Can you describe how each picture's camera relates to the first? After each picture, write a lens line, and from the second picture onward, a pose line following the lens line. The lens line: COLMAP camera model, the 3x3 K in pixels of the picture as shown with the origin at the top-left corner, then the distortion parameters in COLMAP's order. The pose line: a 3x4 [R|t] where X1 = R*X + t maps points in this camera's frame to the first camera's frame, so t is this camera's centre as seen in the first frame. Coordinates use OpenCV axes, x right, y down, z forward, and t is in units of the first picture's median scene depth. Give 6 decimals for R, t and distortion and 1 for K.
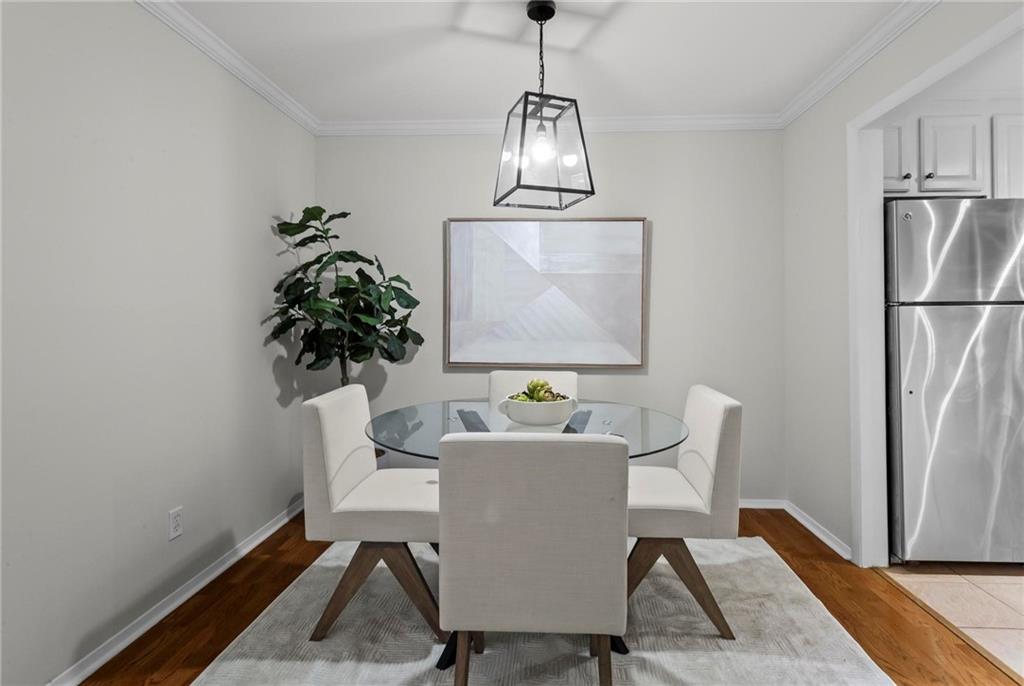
lens RADIAL K [[517.8, 0, 527.9], [0, 517.8, 309.6], [0, 0, 1]] dist [0.000148, 0.000291]
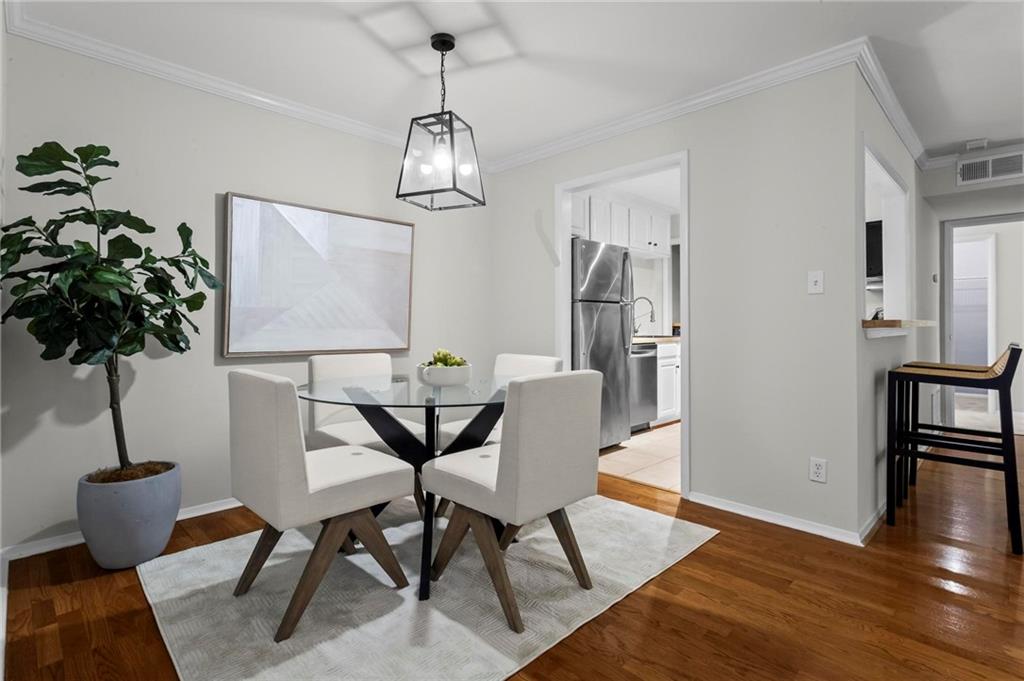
lens RADIAL K [[498.0, 0, 497.5], [0, 498.0, 319.4], [0, 0, 1]] dist [0.002366, 0.000357]
pose [[0.686270, 0.009130, 0.727289, -0.507416], [-0.012080, 0.999926, -0.001153, 0.043633], [-0.727246, -0.007995, 0.686330, 0.078345]]
